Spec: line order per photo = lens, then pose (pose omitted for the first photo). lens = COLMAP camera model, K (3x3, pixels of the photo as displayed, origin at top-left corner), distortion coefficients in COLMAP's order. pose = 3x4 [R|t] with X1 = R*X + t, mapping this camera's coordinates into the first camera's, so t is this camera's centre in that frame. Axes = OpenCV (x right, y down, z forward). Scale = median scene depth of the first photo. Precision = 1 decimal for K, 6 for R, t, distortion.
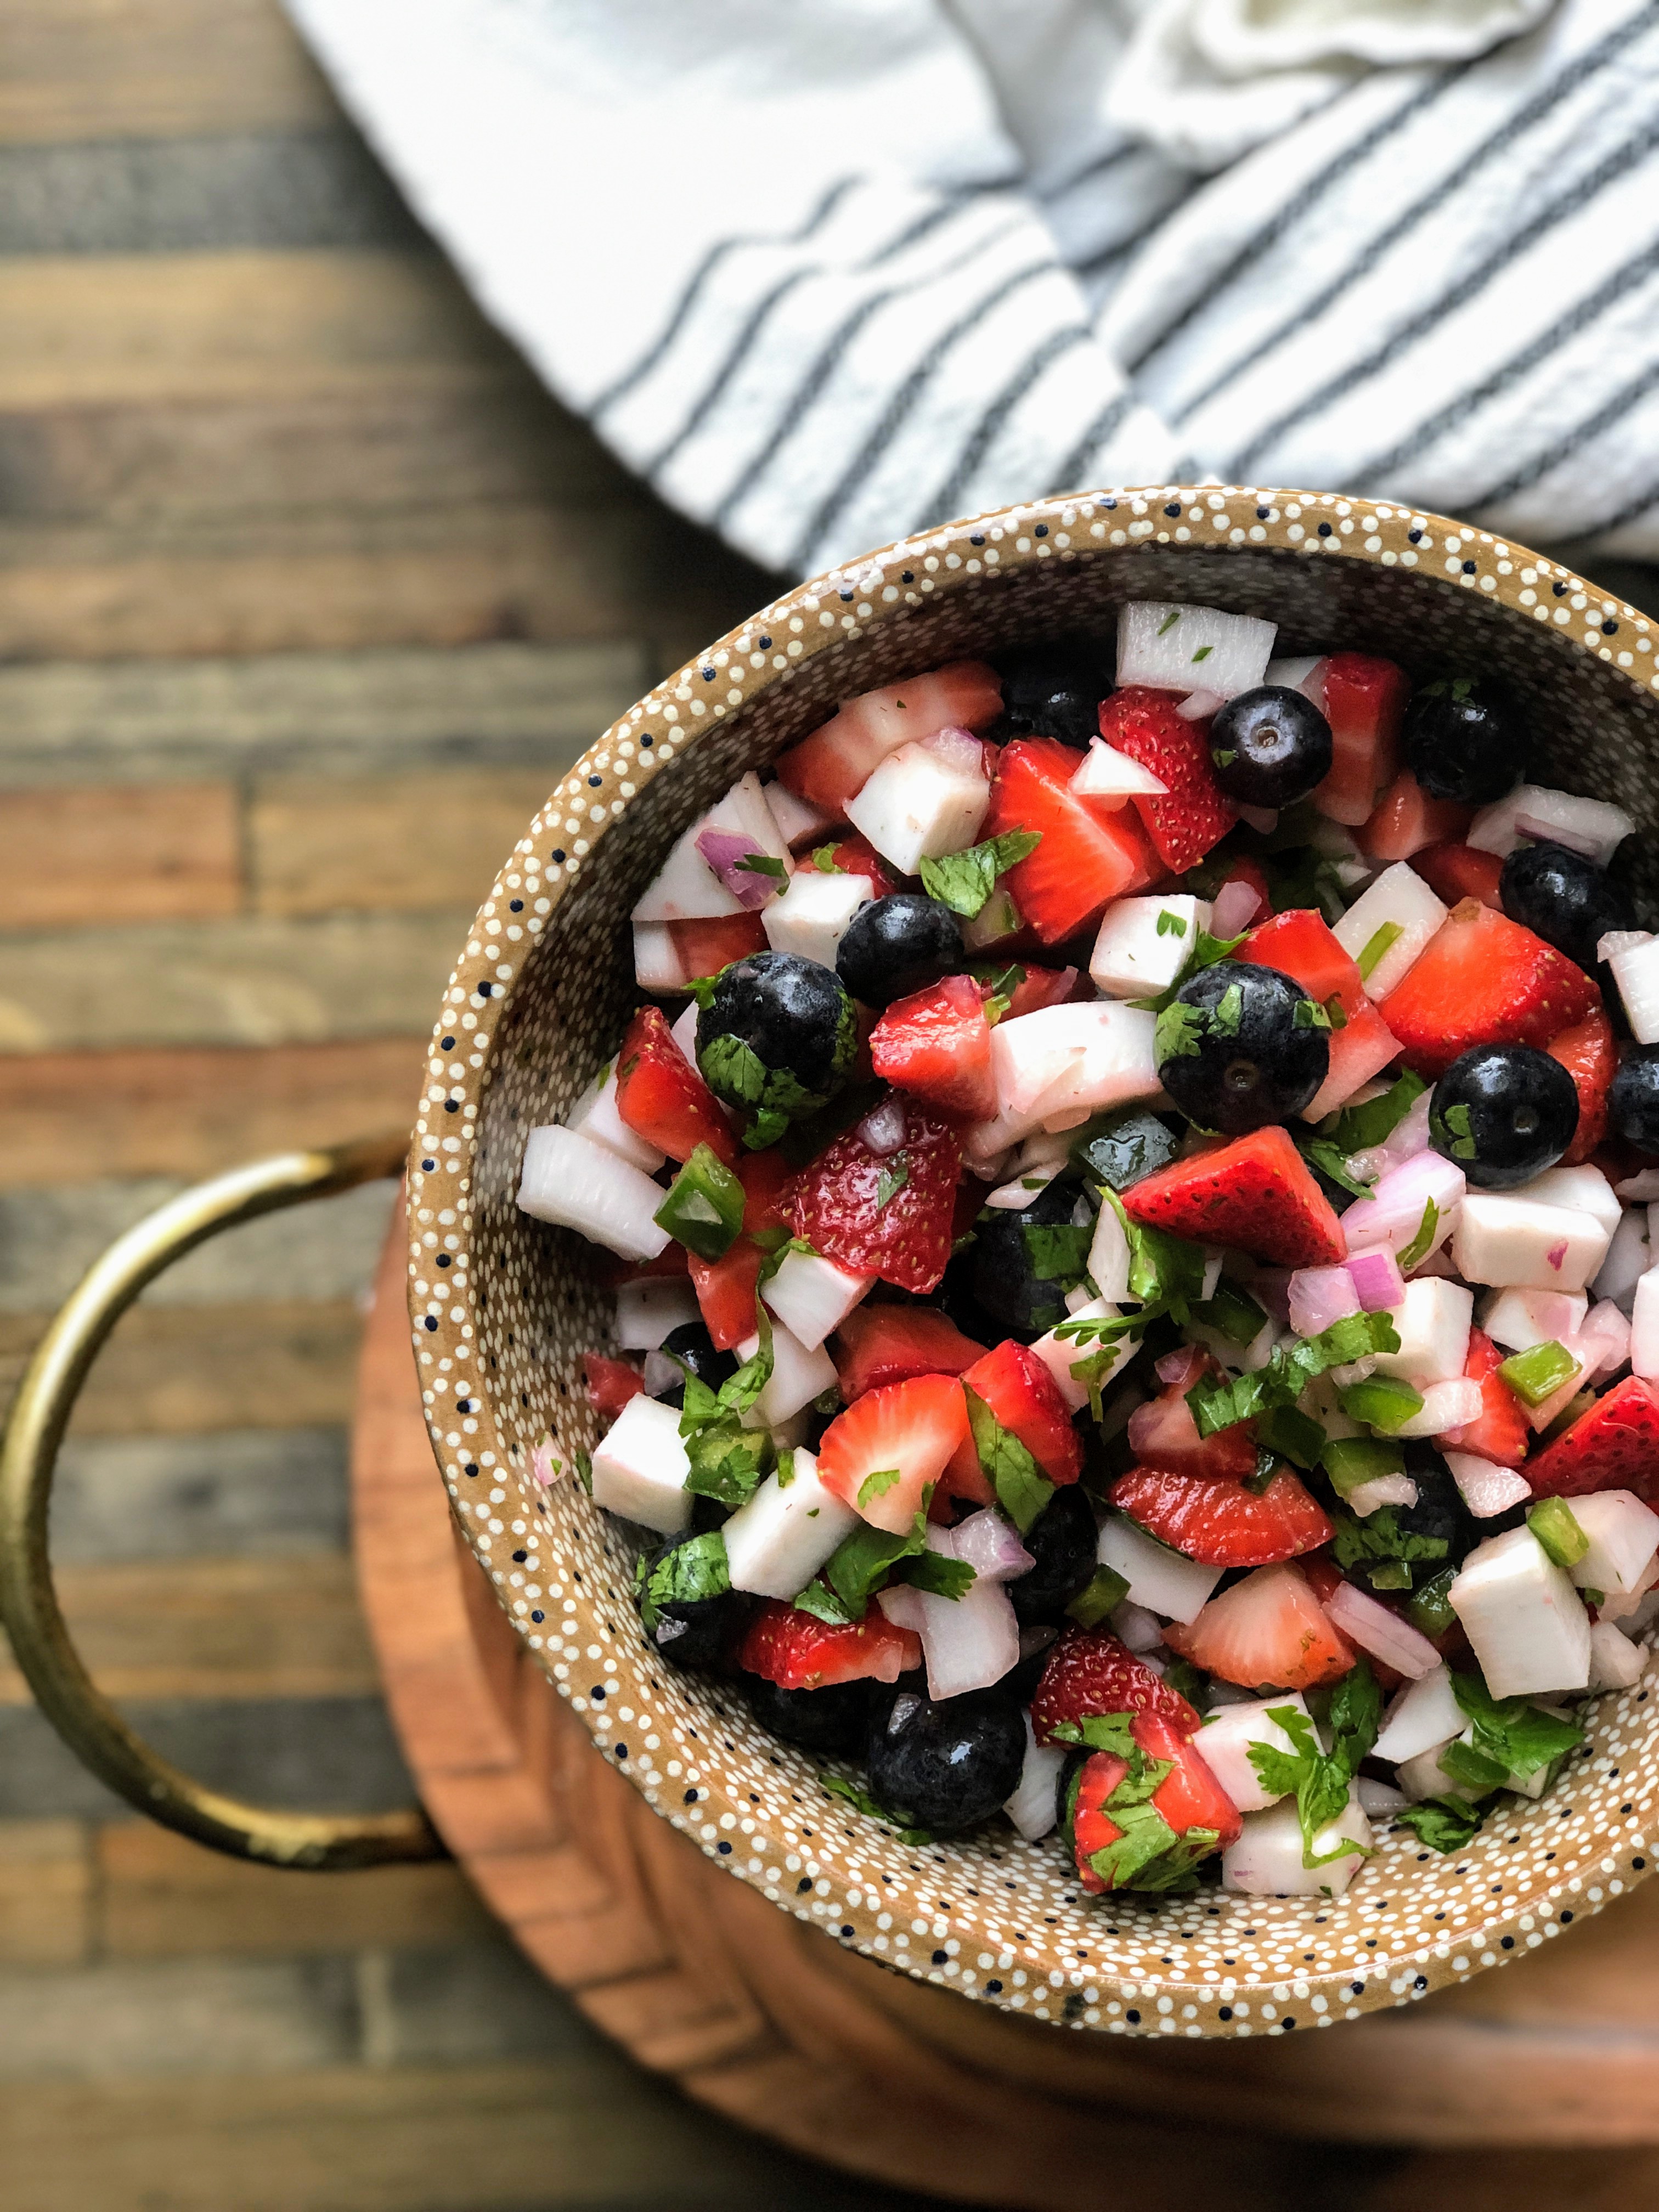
lens RADIAL K [[3696.0, 0, 830.9], [0, 3696.0, 1106.0], [0, 0, 1]] dist [-0.063754, 0.000000]
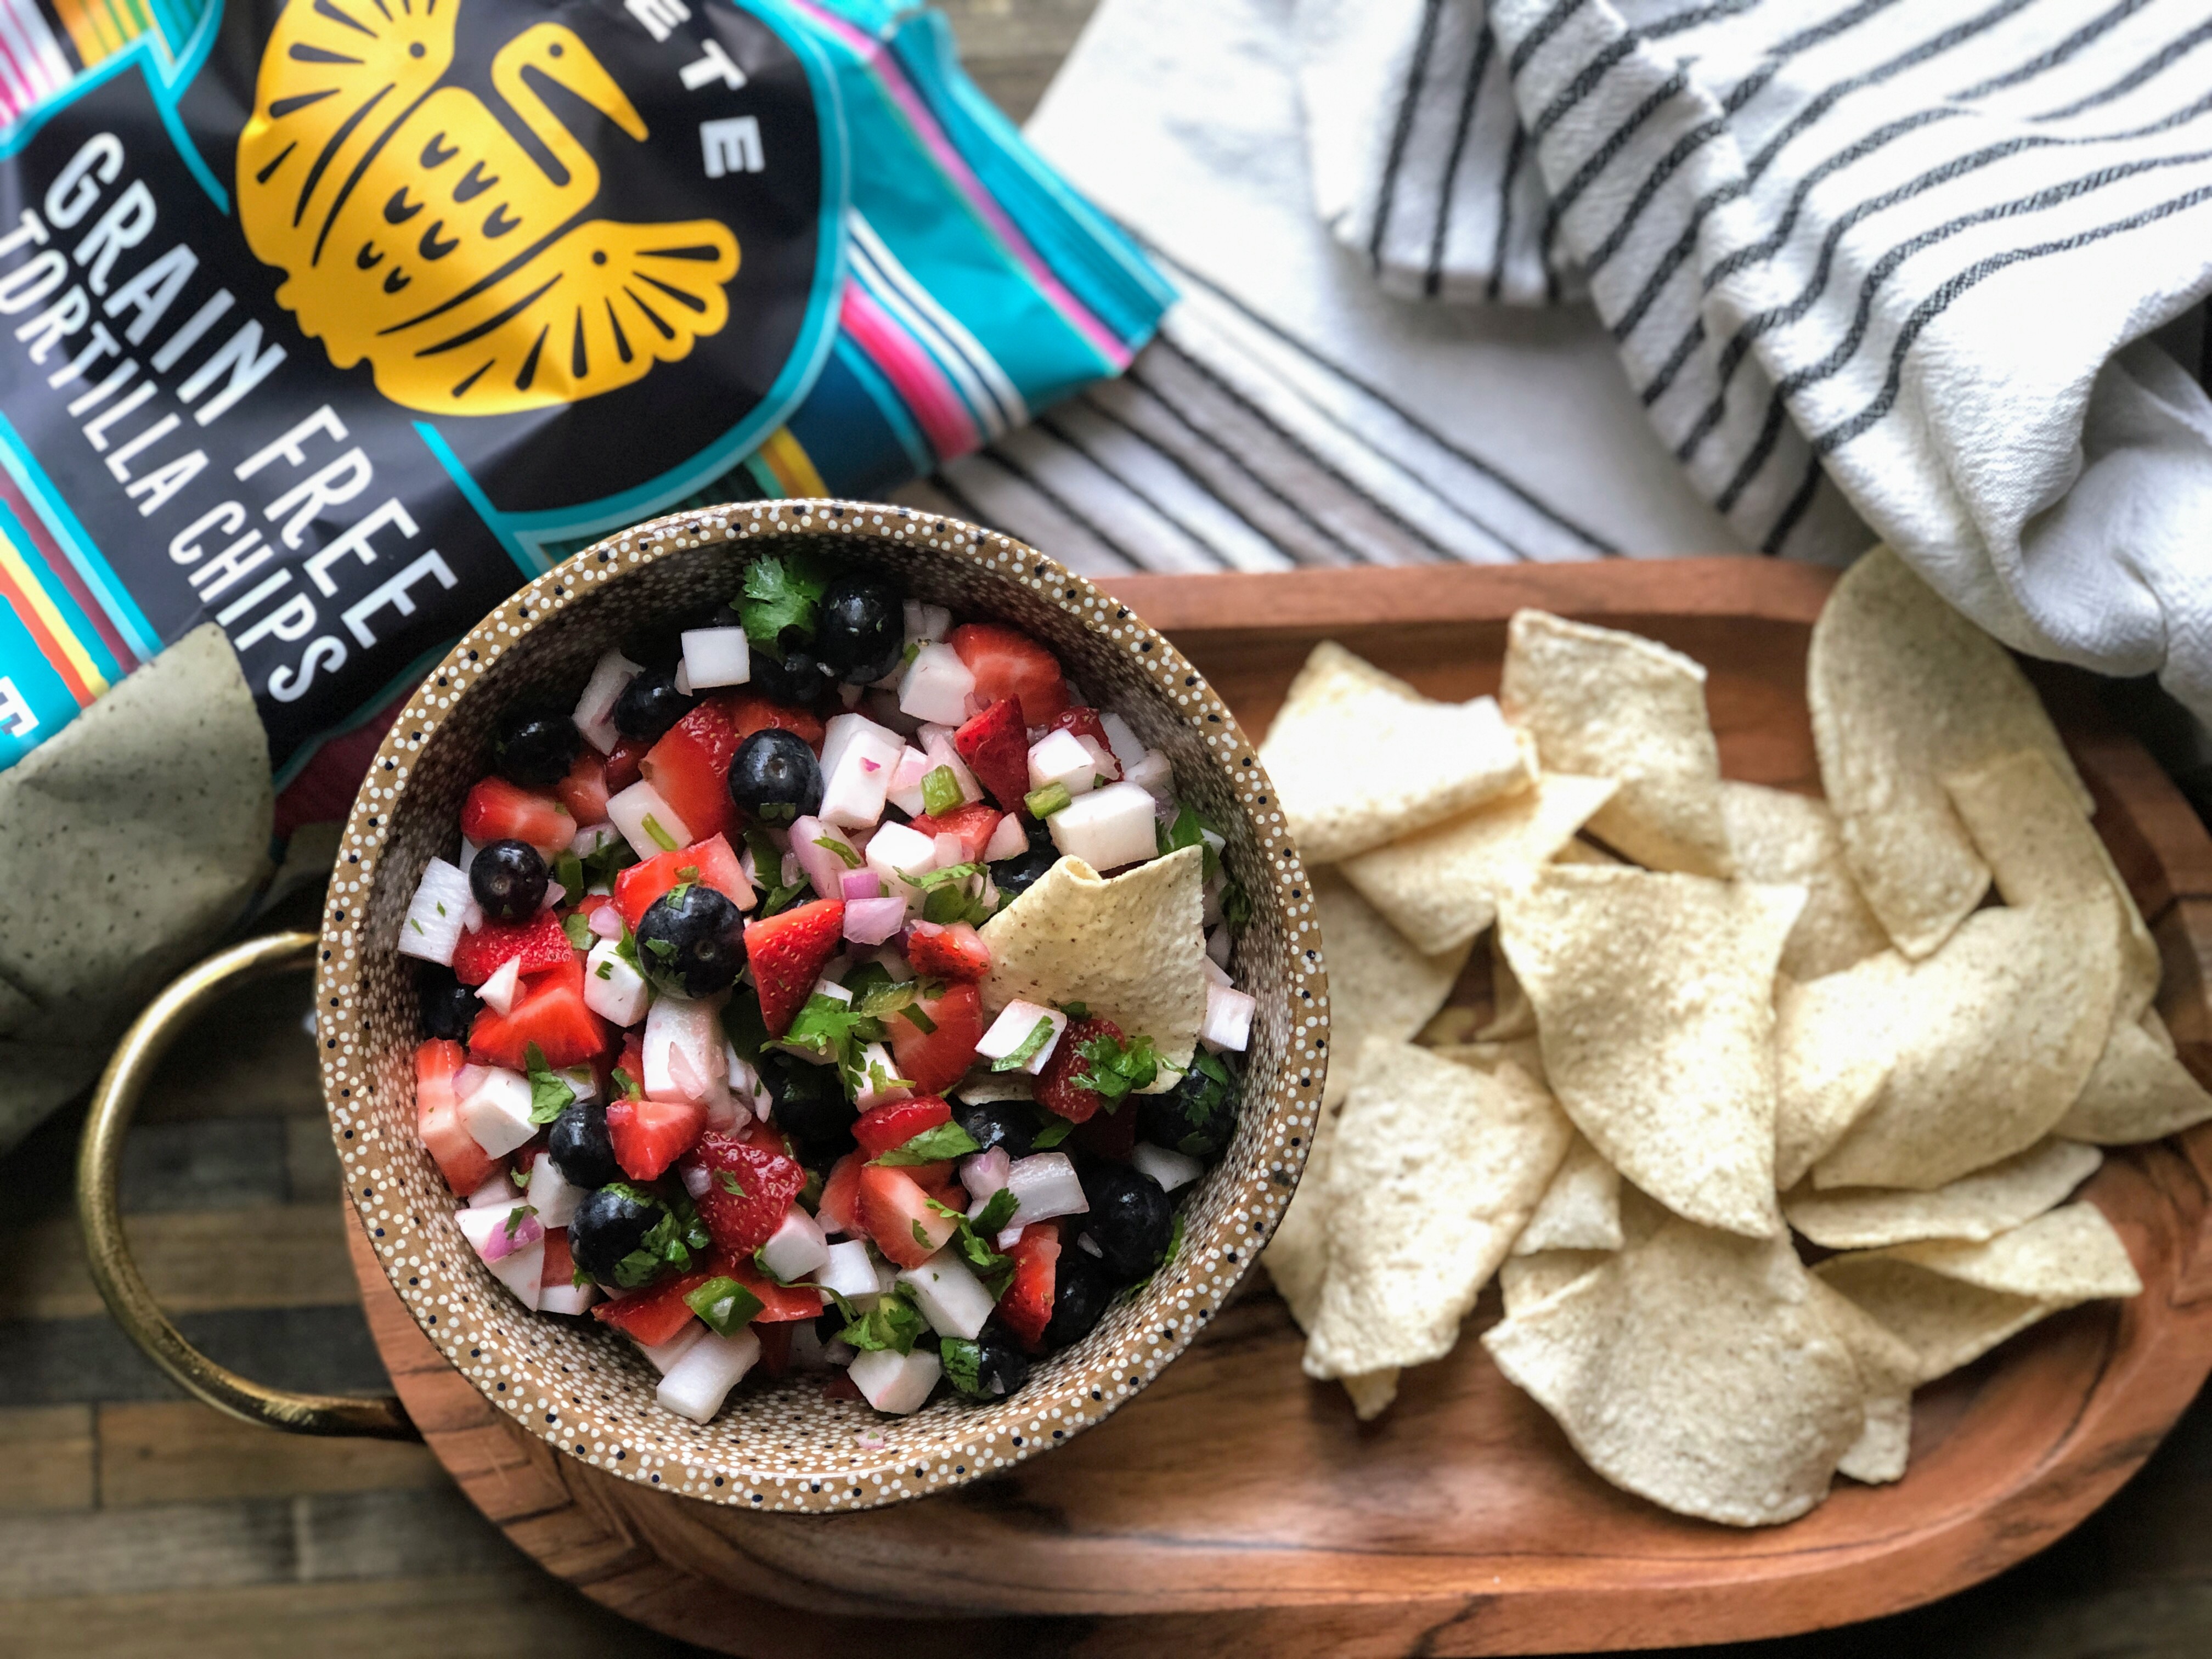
lens RADIAL K [[3696.0, 0, 1114.1], [0, 3696.0, 840.9], [0, 0, 1]] dist [-0.063754, 0.000000]
pose [[0.206740, -0.977491, 0.042062, 0.123736], [0.978396, 0.206545, -0.008977, 0.160689], [0.000088, 0.043009, 0.999075, -0.535935]]
